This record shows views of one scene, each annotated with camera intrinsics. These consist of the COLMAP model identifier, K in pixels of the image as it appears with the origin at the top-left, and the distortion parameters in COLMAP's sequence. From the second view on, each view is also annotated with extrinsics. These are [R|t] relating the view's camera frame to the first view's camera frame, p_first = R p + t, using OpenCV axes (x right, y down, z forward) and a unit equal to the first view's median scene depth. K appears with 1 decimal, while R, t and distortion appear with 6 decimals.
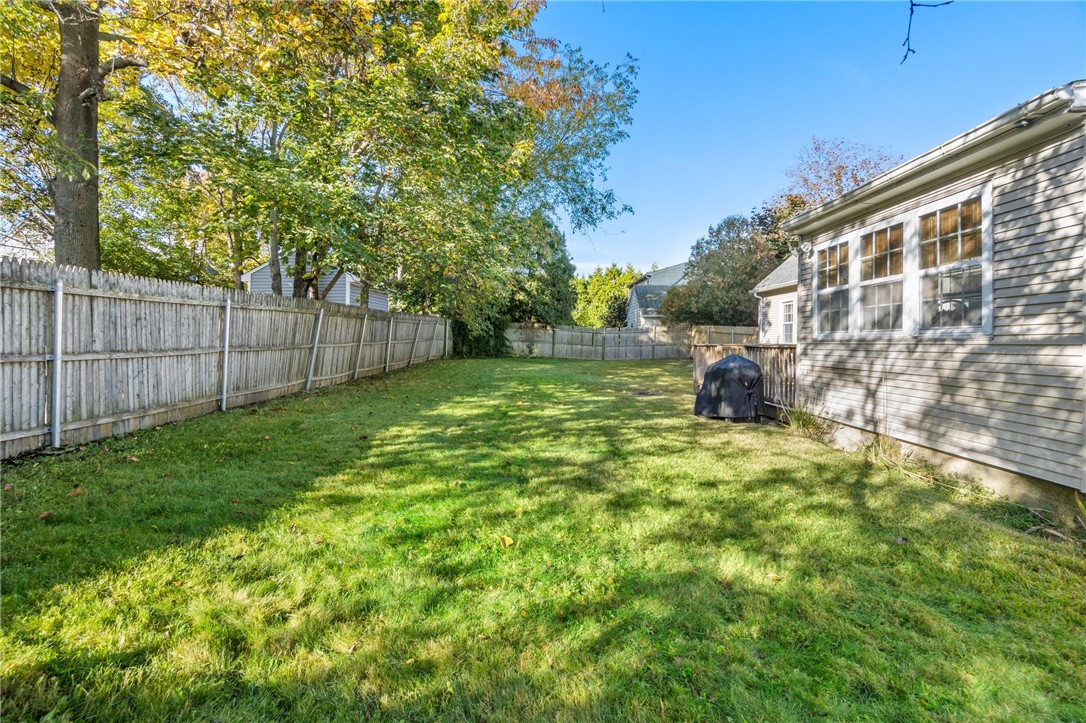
lens RADIAL K [[479.9, 0, 542.1], [0, 479.9, 354.1], [0, 0, 1]] dist [-0.003525, 0.001220]
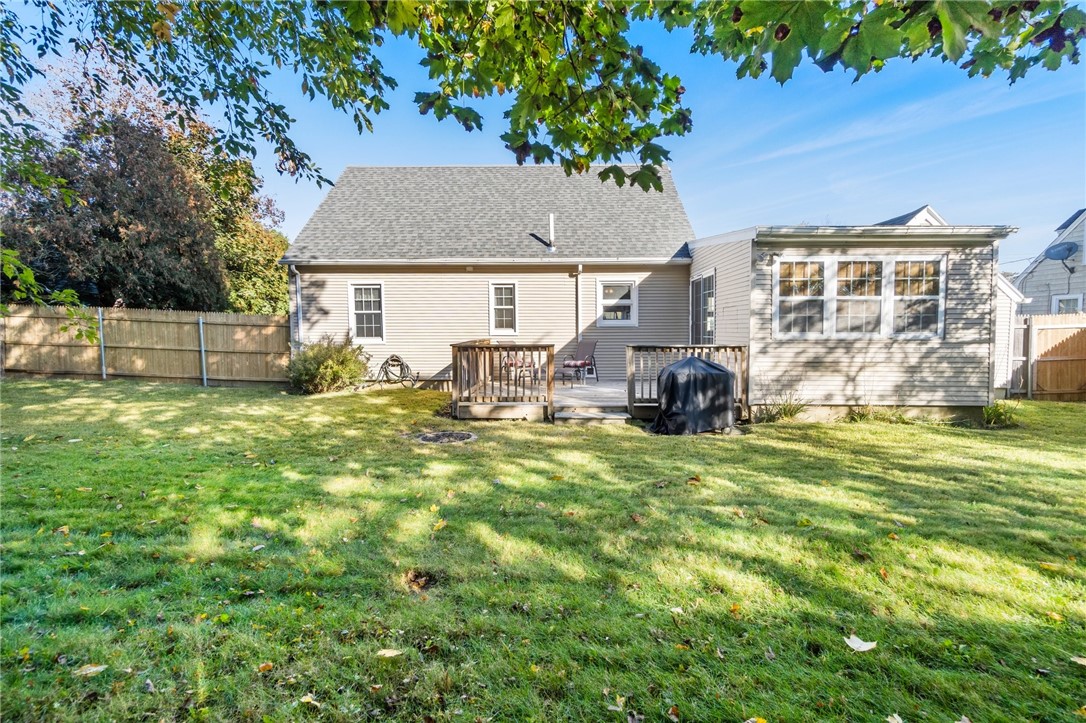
lens RADIAL K [[479.9, 0, 543.2], [0, 479.9, 368.5], [0, 0, 1]] dist [-0.003525, 0.001220]
pose [[0.015442, -0.083091, 0.996422, -0.794840], [0.024126, 0.996282, 0.082705, -0.093802], [-0.999590, 0.022762, 0.017389, 2.083252]]
